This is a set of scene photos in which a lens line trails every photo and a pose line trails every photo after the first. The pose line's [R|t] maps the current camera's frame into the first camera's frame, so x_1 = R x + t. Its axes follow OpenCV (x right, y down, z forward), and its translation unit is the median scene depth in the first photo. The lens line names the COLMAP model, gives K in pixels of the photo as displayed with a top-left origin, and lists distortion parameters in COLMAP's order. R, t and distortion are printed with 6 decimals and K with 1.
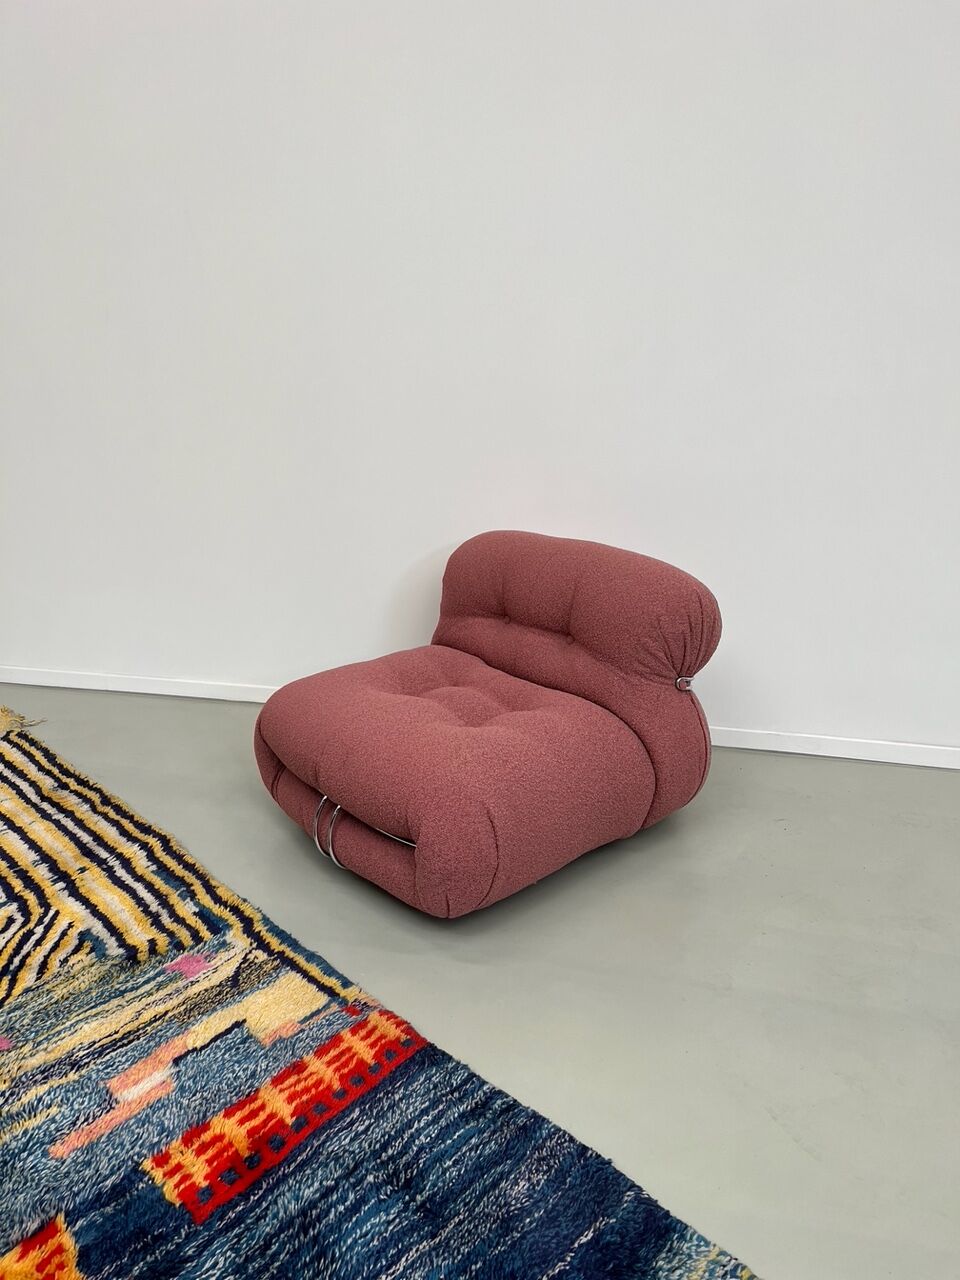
lens RADIAL K [[989.4, 0, 476.8], [0, 989.4, 641.2], [0, 0, 1]] dist [0.076847, -0.102348]
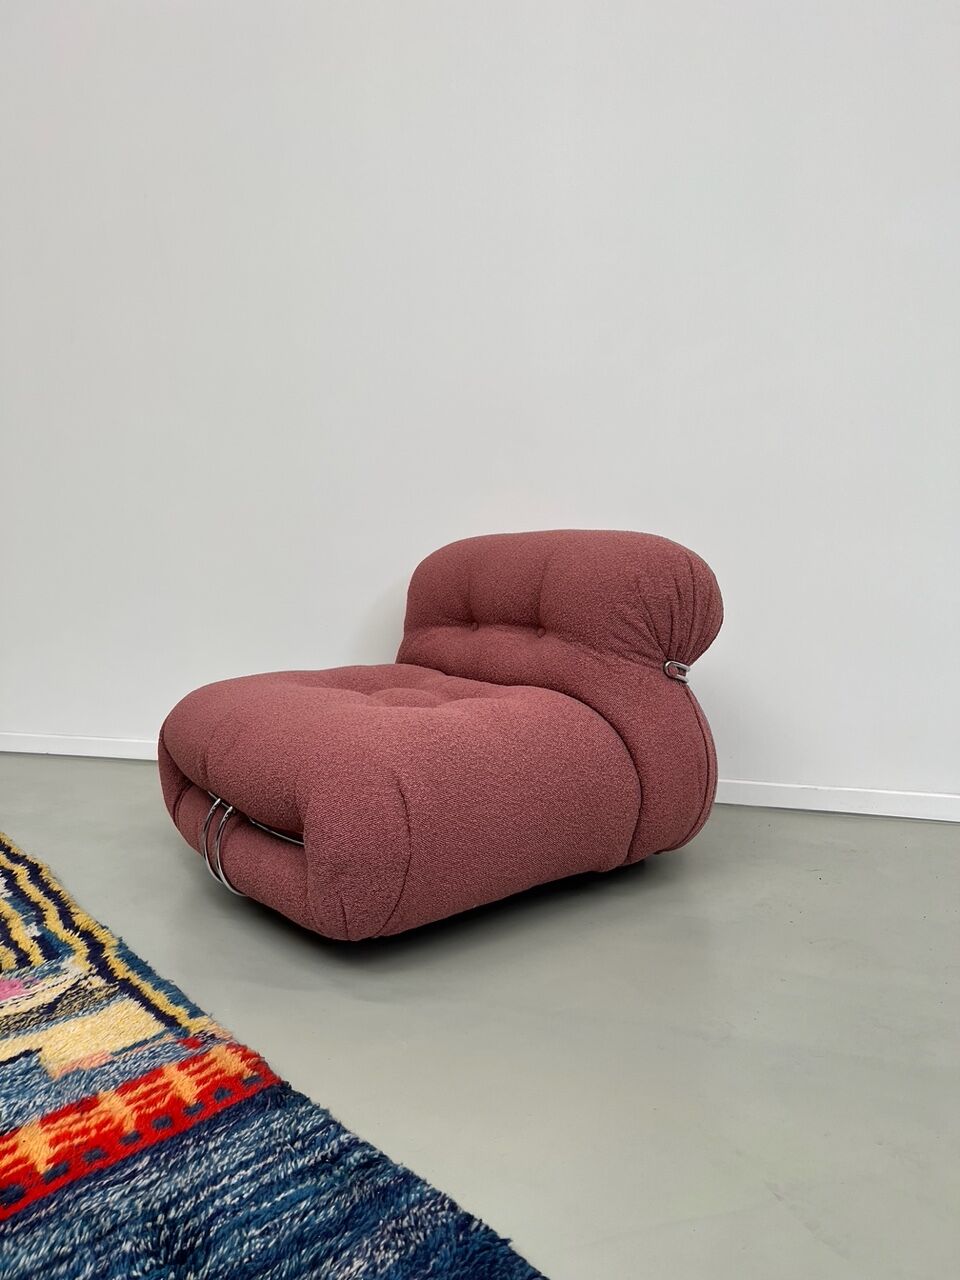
lens RADIAL K [[989.4, 0, 476.8], [0, 989.4, 641.2], [0, 0, 1]] dist [0.076847, -0.102348]
pose [[0.997870, 0.001174, -0.065222, 0.122815], [-0.013663, 0.981422, -0.191374, 0.213307], [0.063786, 0.191858, 0.979348, 0.242279]]
